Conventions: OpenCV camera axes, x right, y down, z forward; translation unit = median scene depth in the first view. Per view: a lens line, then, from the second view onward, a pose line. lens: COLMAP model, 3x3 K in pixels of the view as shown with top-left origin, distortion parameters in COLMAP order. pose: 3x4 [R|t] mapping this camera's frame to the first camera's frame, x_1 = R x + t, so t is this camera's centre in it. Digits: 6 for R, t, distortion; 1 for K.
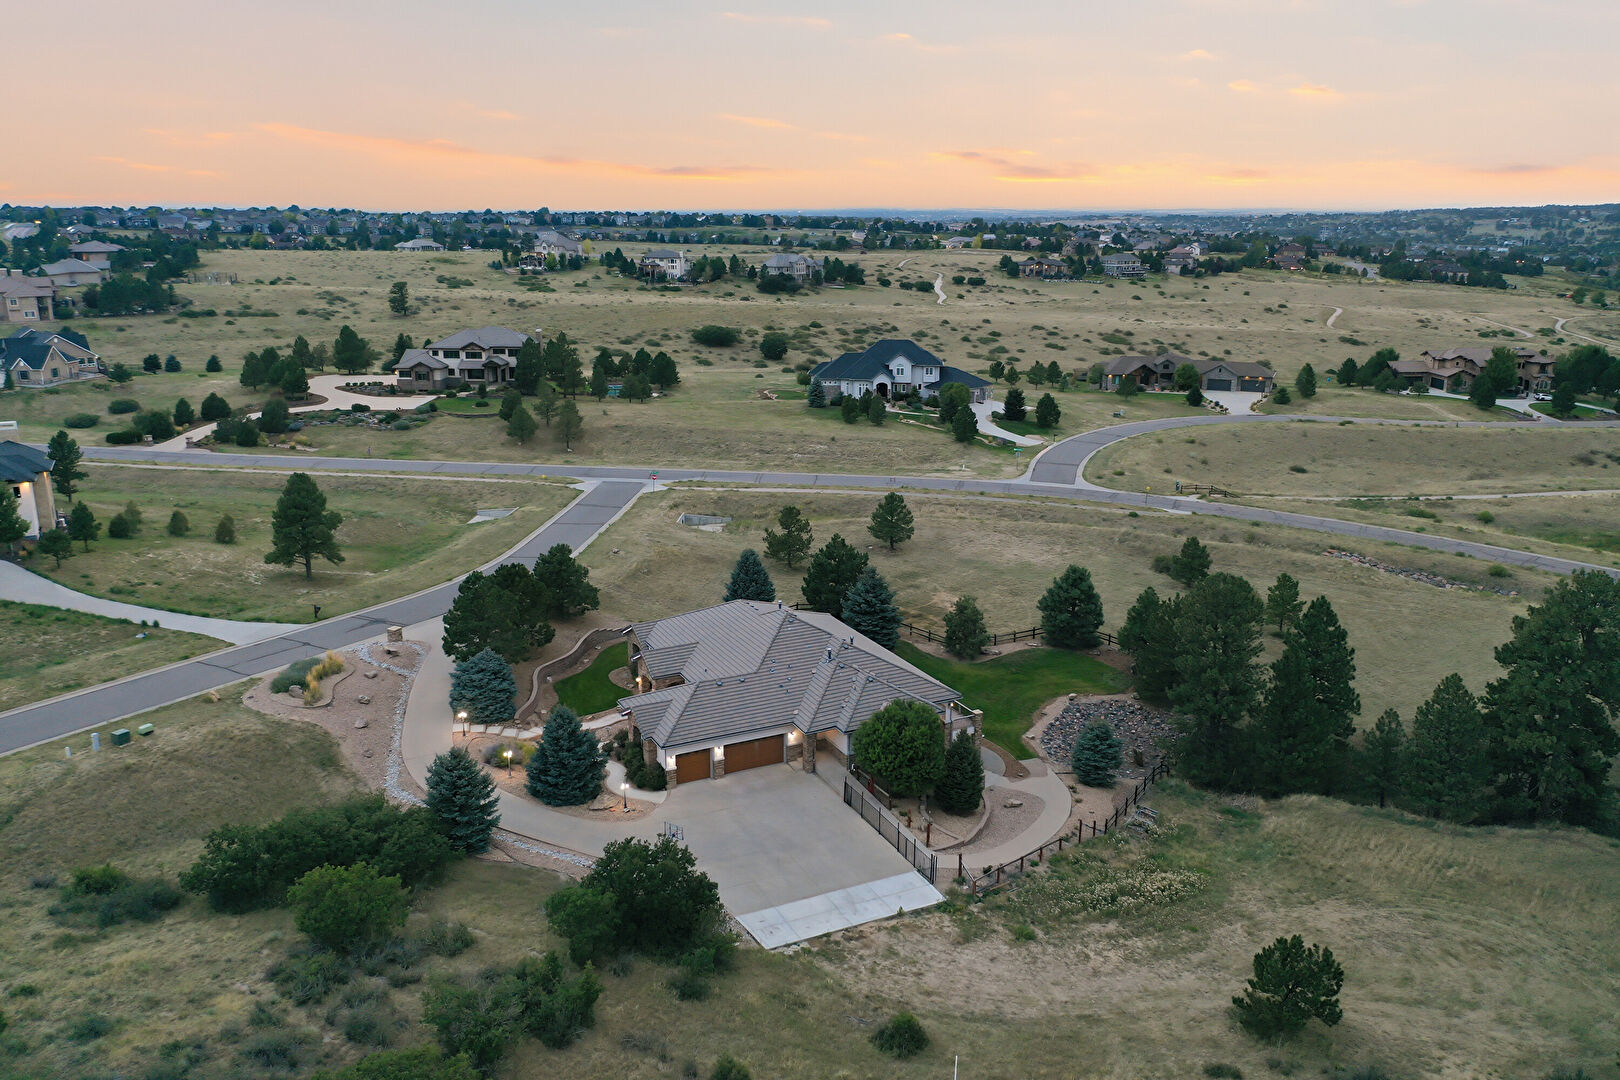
lens RADIAL K [[1267.5, 0, 810.0], [0, 1267.5, 540.0], [0, 0, 1]] dist [-0.003677, -0.002413]
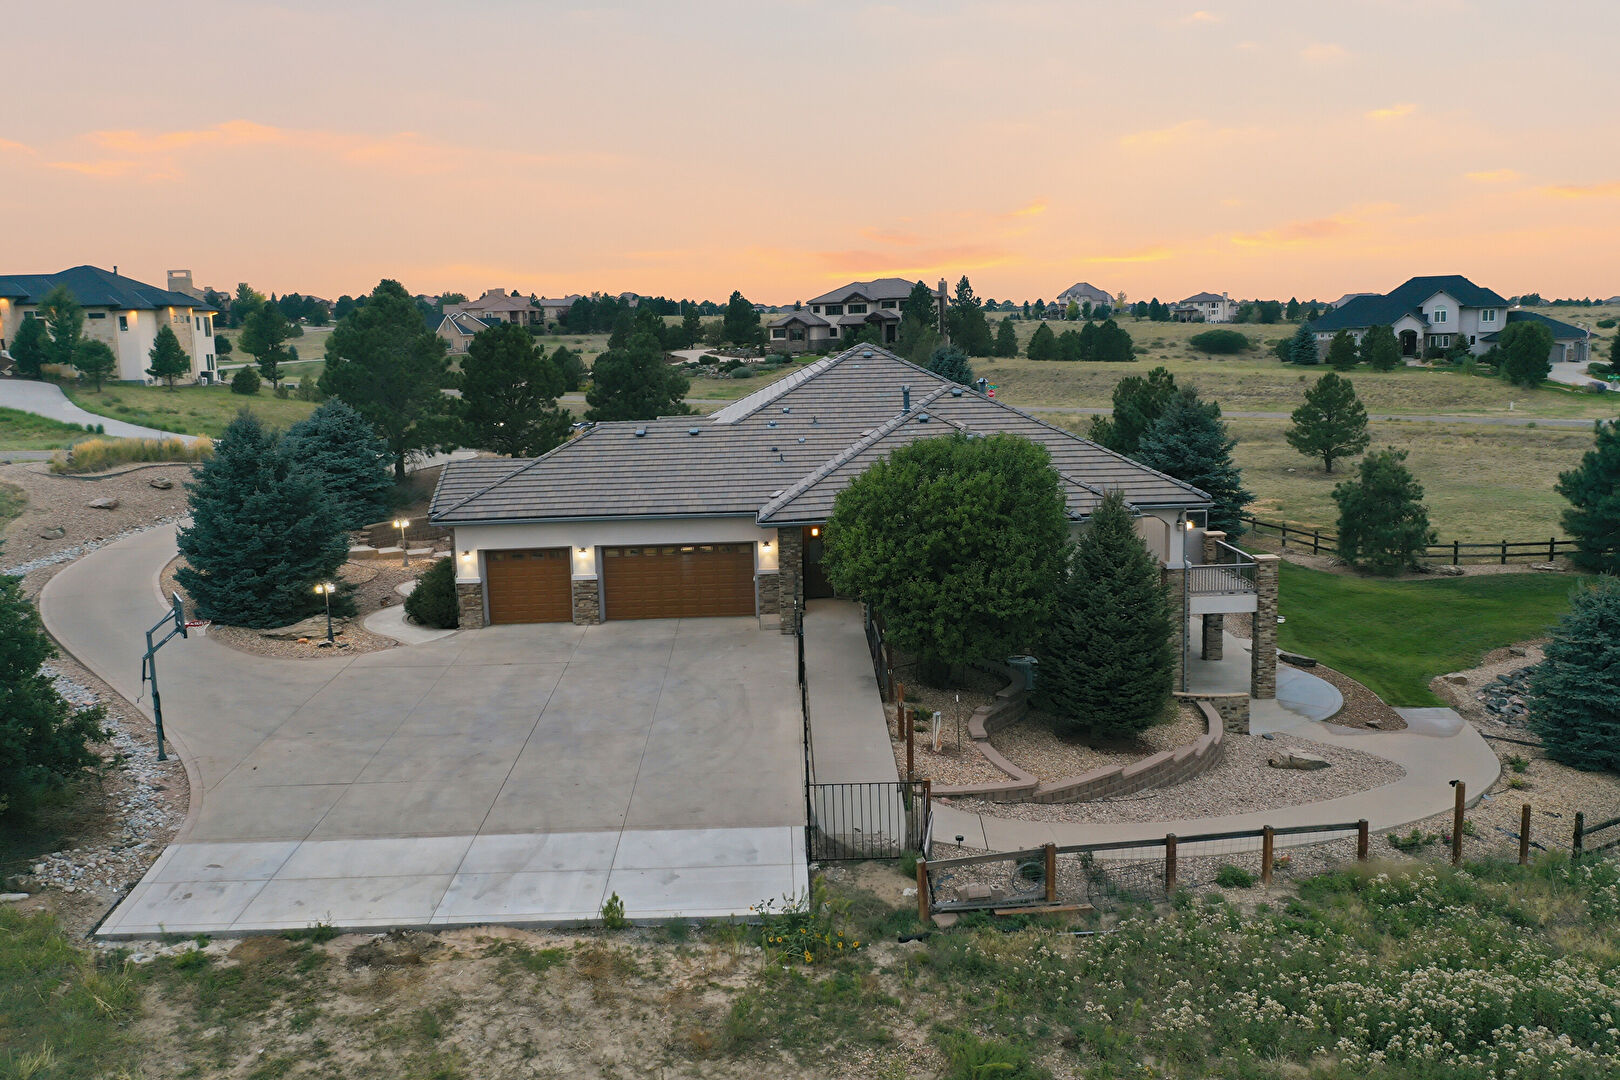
lens RADIAL K [[1334.4, 0, 810.0], [0, 1334.4, 540.0], [0, 0, 1]] dist [-0.003660, -0.007979]
pose [[0.904946, 0.038016, -0.423824, 0.139948], [-0.079839, 0.993482, -0.081358, 0.137039], [0.417969, 0.107462, 0.902083, 0.438712]]
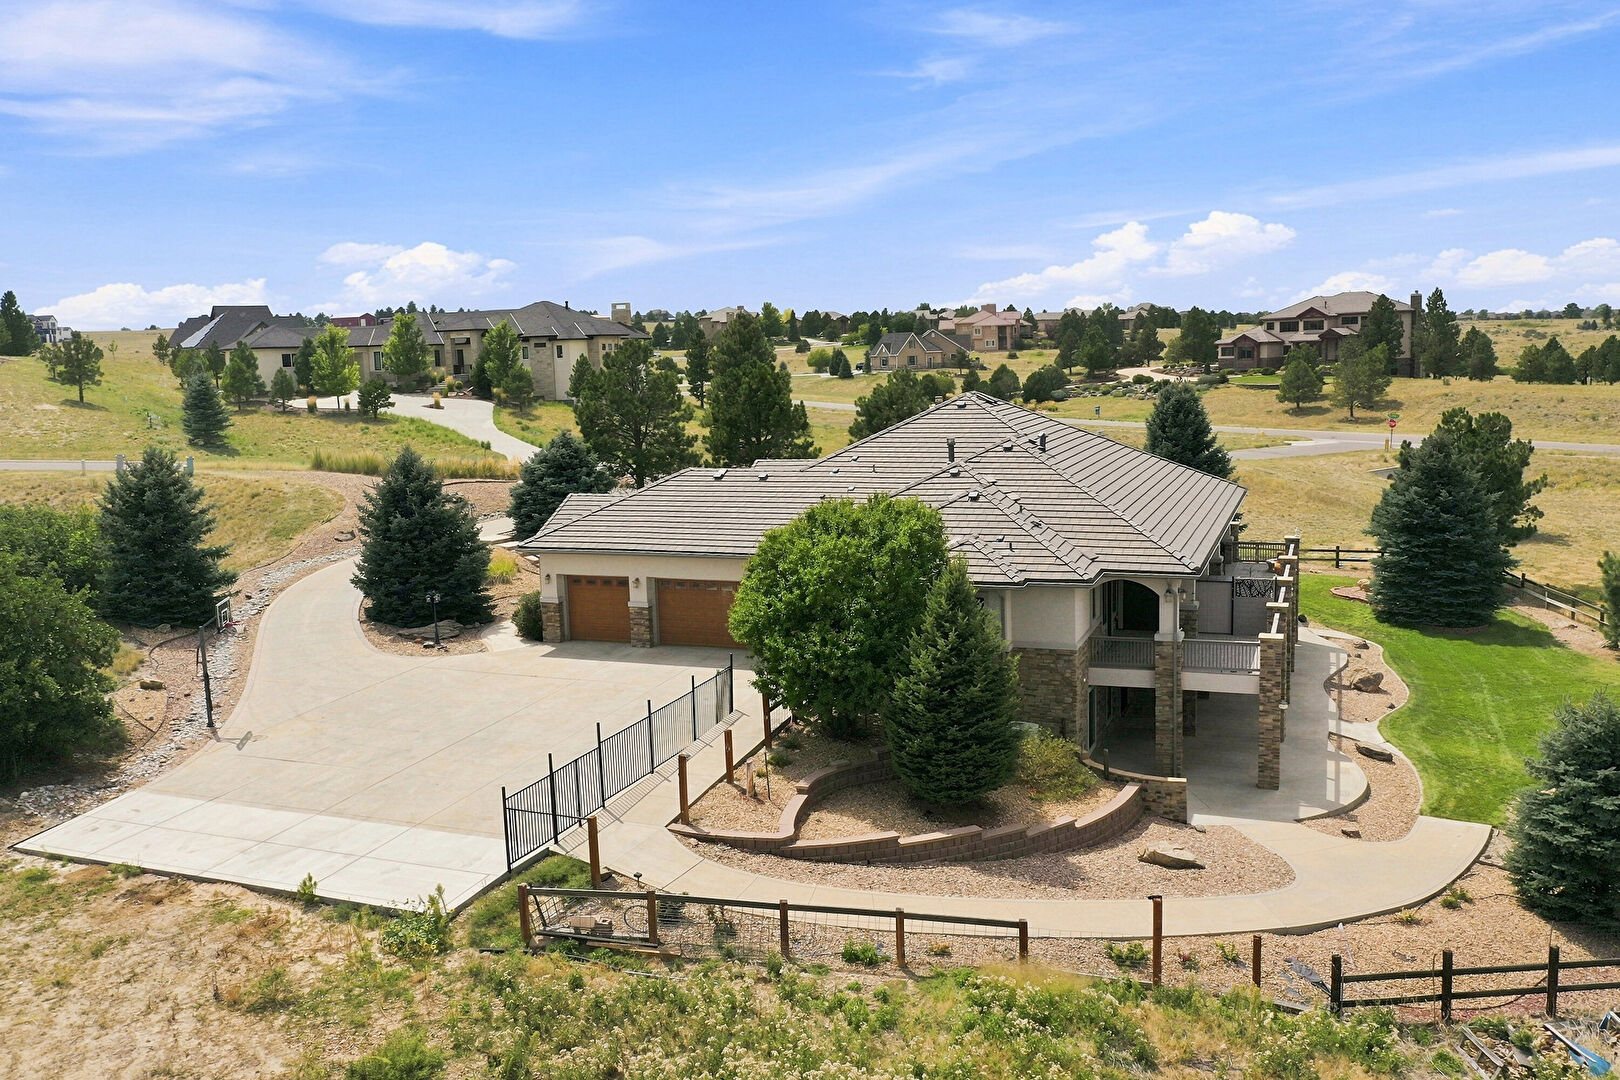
lens RADIAL K [[1334.4, 0, 810.0], [0, 1334.4, 540.0], [0, 0, 1]] dist [-0.003660, -0.007979]
pose [[0.665705, 0.078782, -0.742045, 0.255814], [-0.160059, 0.986342, -0.038873, 0.112694], [0.728847, 0.144649, 0.669222, 0.498898]]
